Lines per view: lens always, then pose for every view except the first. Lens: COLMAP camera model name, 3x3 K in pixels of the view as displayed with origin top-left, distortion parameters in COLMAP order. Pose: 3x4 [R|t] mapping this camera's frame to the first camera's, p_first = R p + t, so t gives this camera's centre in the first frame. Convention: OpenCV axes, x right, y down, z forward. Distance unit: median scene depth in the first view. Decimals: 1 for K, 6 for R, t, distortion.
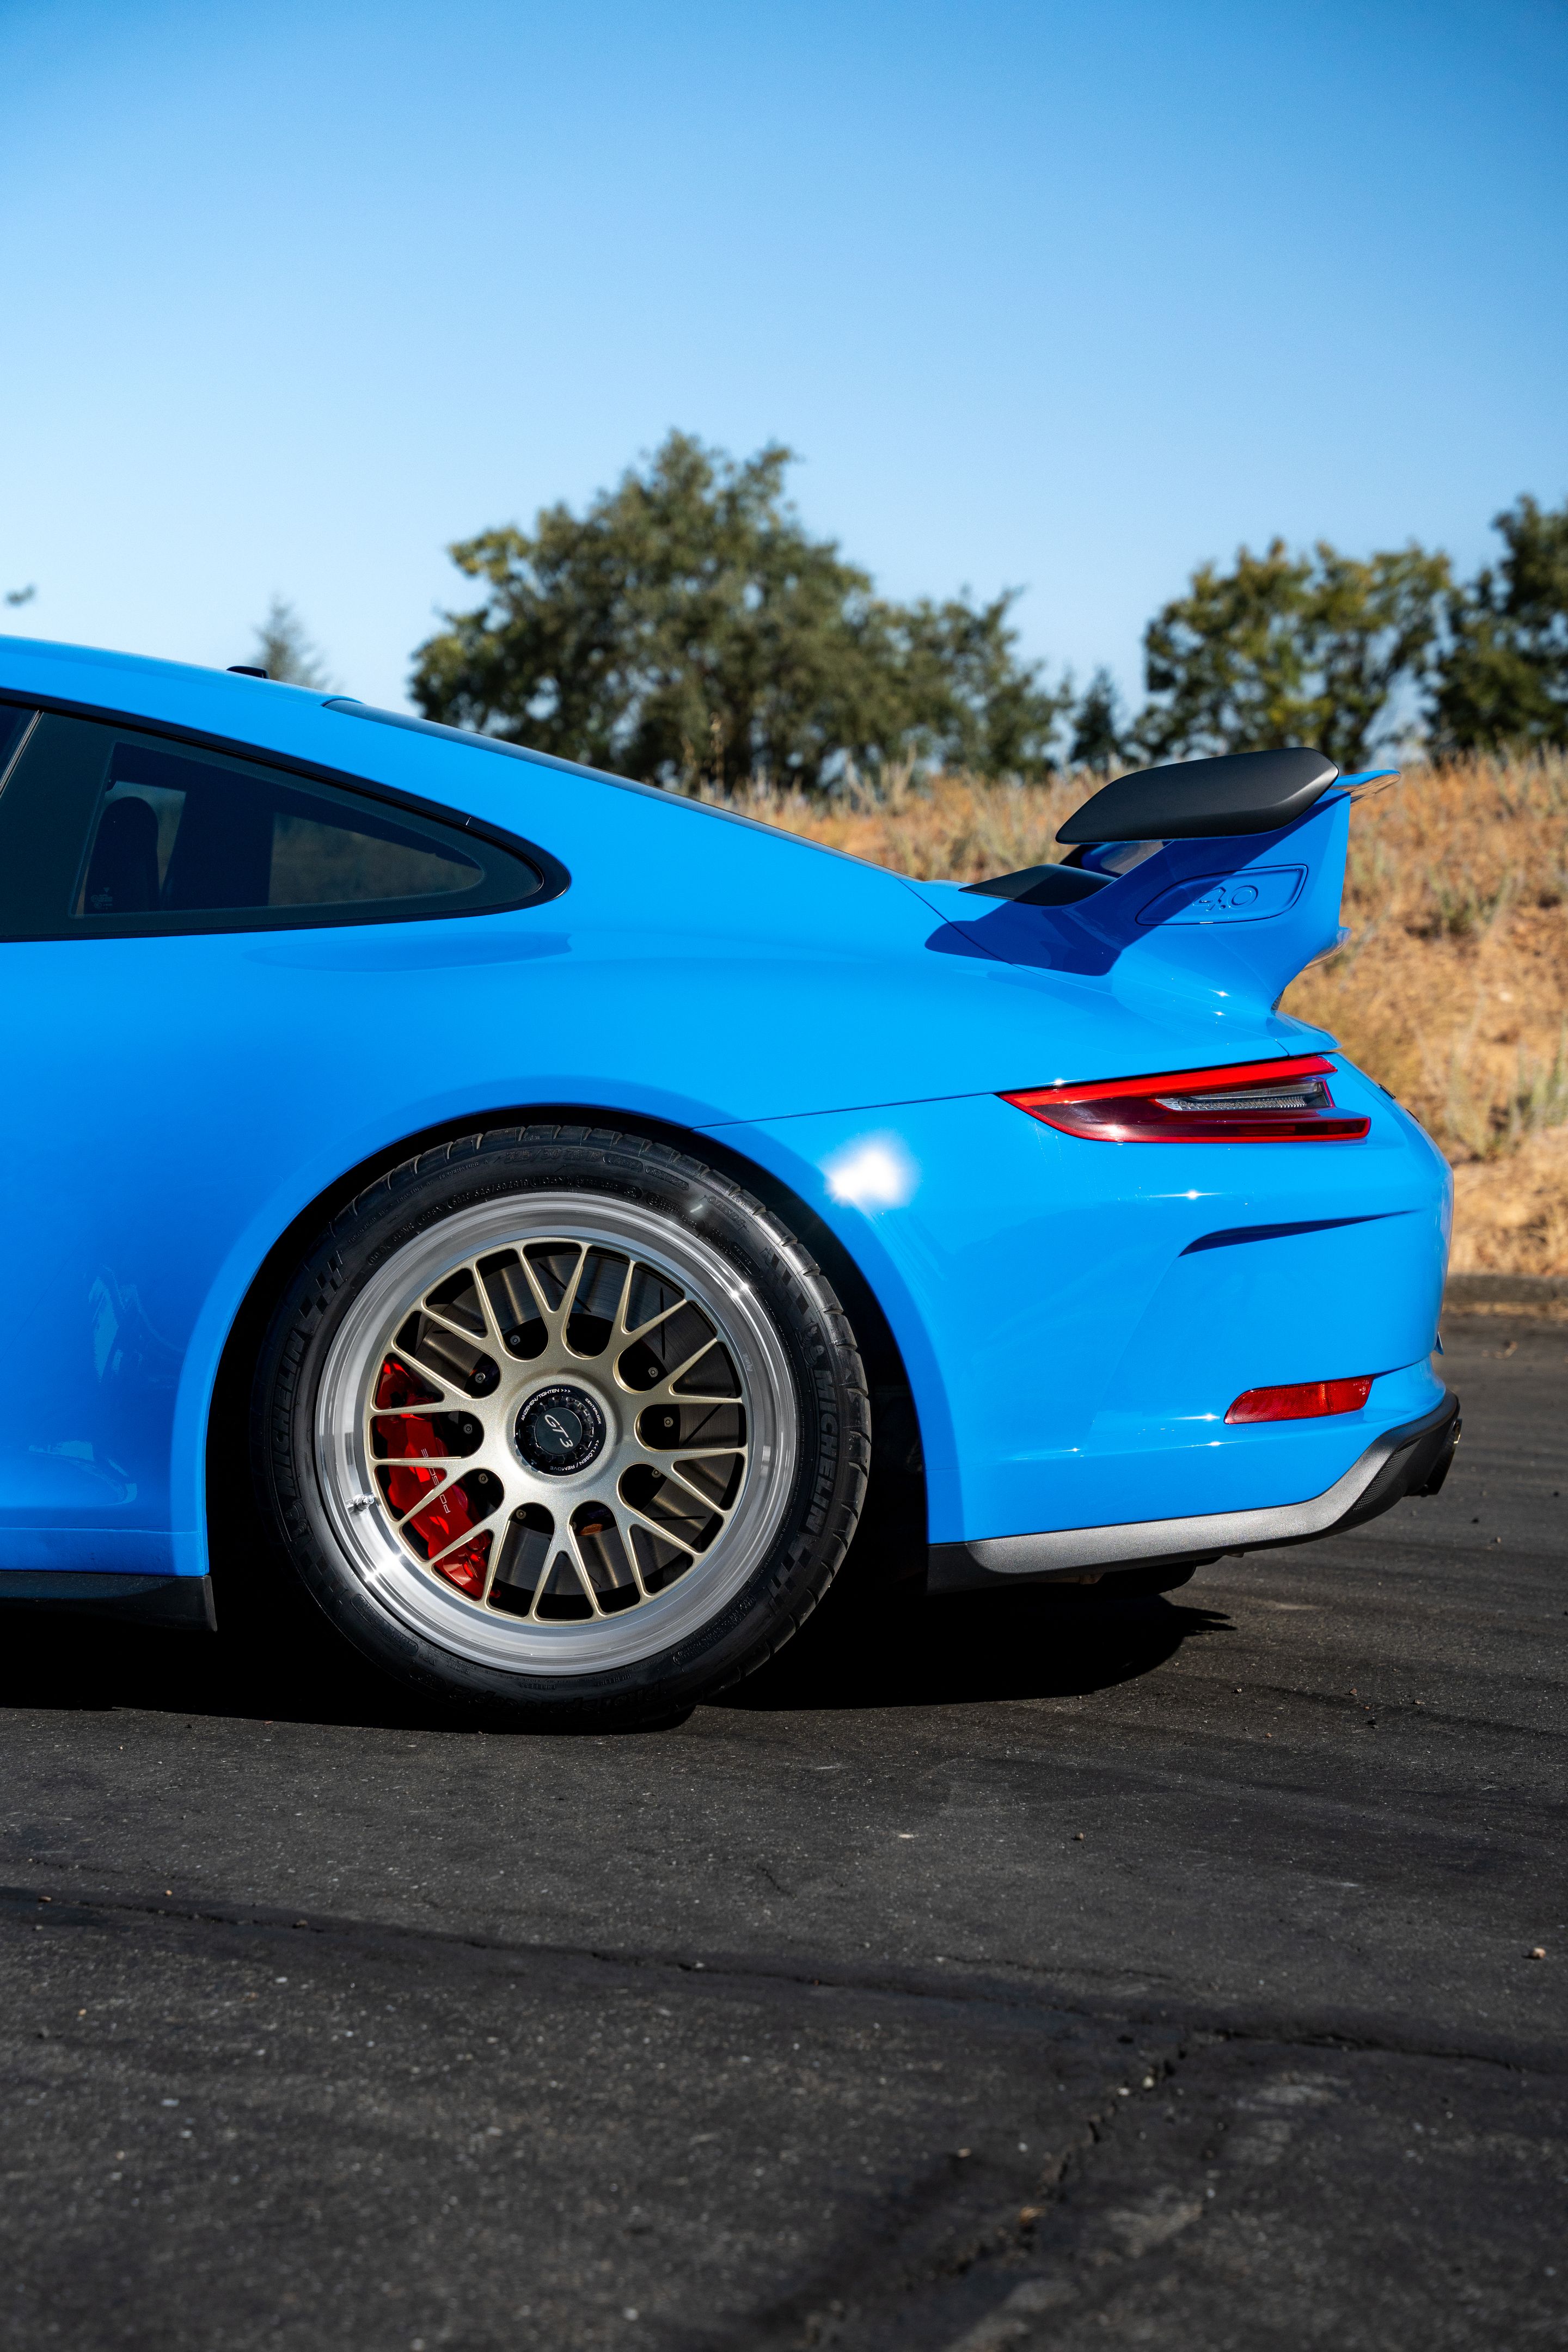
lens RADIAL K [[4084.6, 0, 784.0], [0, 4084.6, 1176.0], [0, 0, 1]] dist [0.248290, 0.233799]
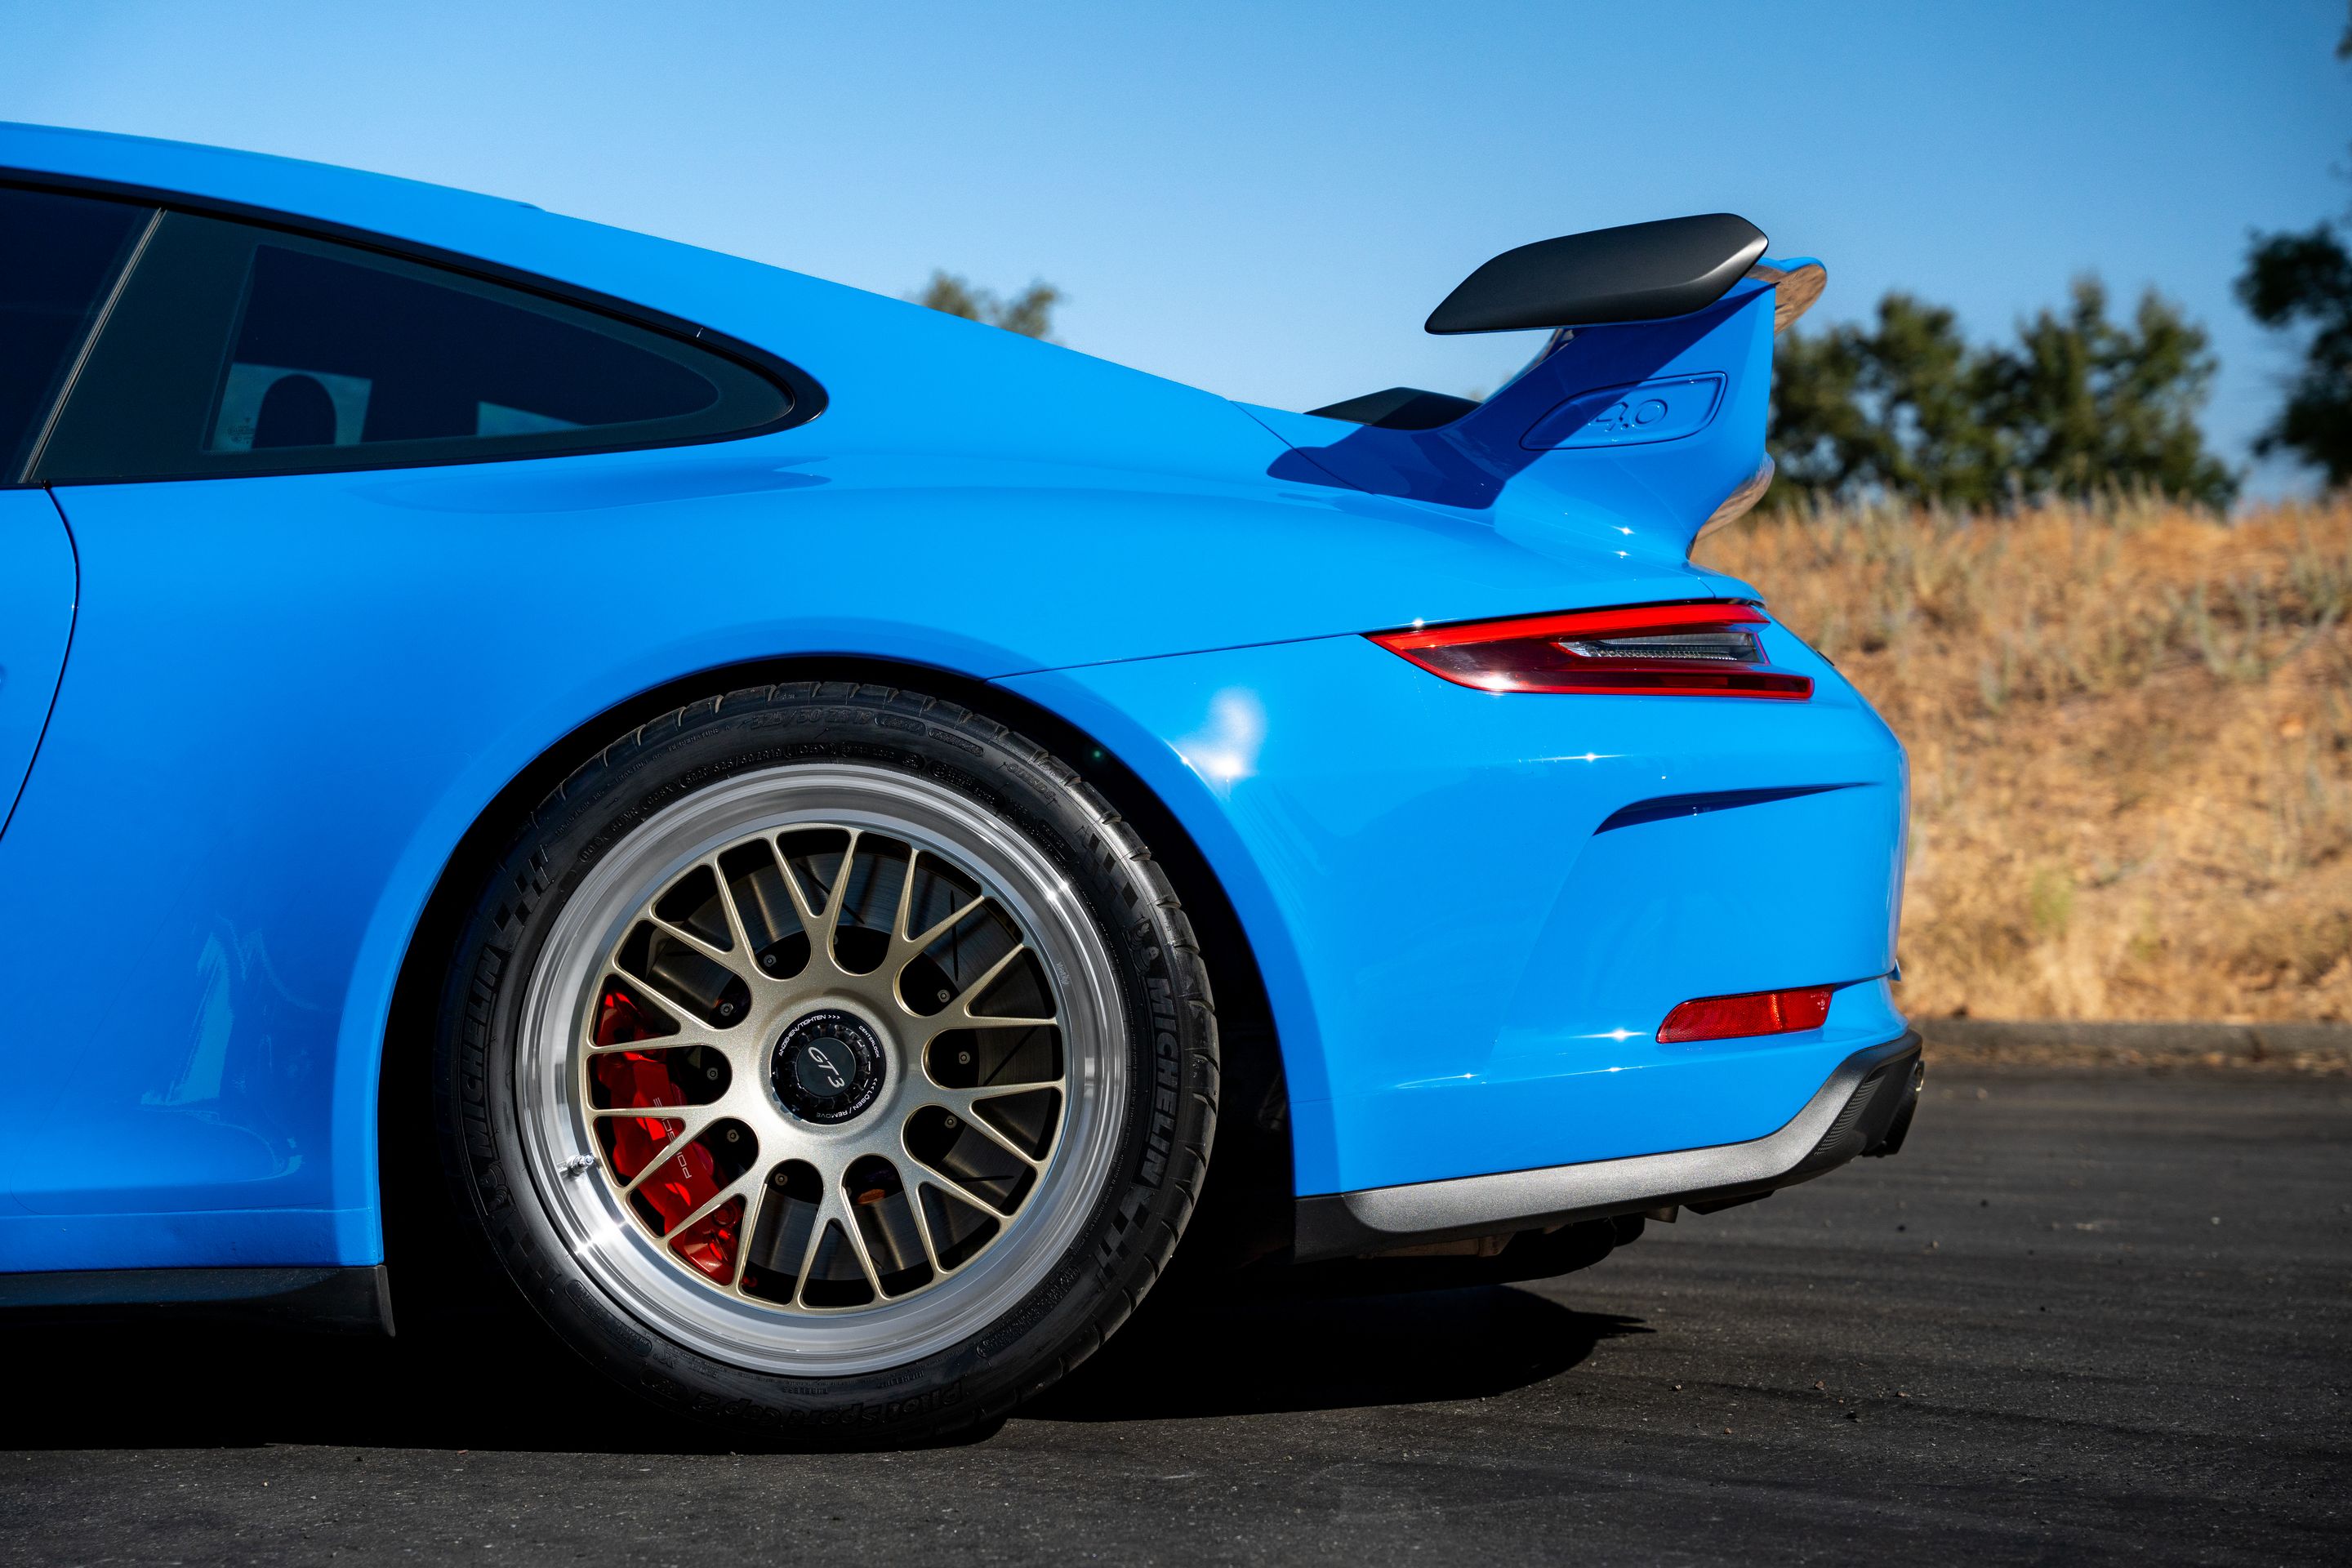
lens RADIAL K [[4084.6, 0, 1164.6], [0, 4084.6, 776.9], [0, 0, 1]] dist [0.248290, 0.233799]
pose [[0.999376, -0.024223, 0.025719, -0.008554], [0.025762, 0.997787, -0.061292, 0.056600], [-0.024177, 0.061916, 0.997788, 0.202017]]
